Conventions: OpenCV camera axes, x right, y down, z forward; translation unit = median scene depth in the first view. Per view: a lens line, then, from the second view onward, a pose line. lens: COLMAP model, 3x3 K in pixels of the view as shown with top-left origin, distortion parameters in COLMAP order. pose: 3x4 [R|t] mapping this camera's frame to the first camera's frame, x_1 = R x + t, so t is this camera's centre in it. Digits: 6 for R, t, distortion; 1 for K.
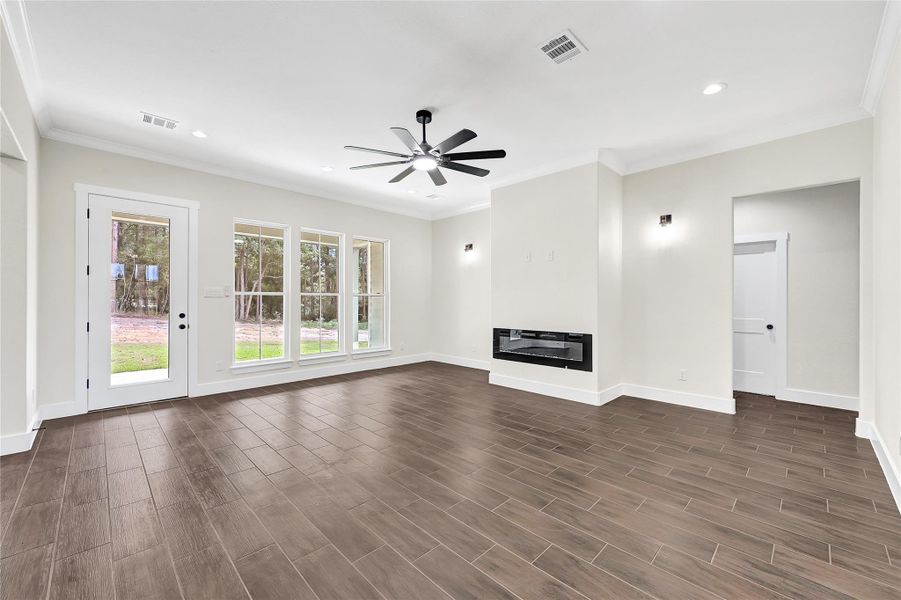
lens RADIAL K [[363.8, 0, 451.0], [0, 363.8, 299.8], [0, 0, 1]] dist [0.008198, -0.000016]
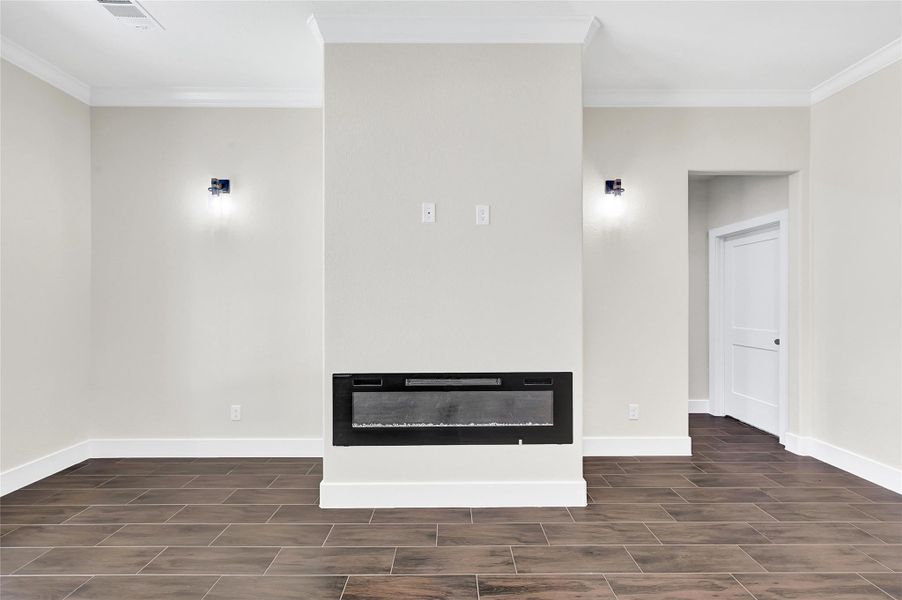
lens RADIAL K [[364.2, 0, 450.5], [0, 364.2, 303.6], [0, 0, 1]] dist [0.008198, -0.000016]
pose [[0.697215, -0.009487, 0.716799, -0.102517], [0.002148, 0.999936, 0.011145, -0.010465], [-0.716859, -0.006231, 0.697191, 0.685201]]
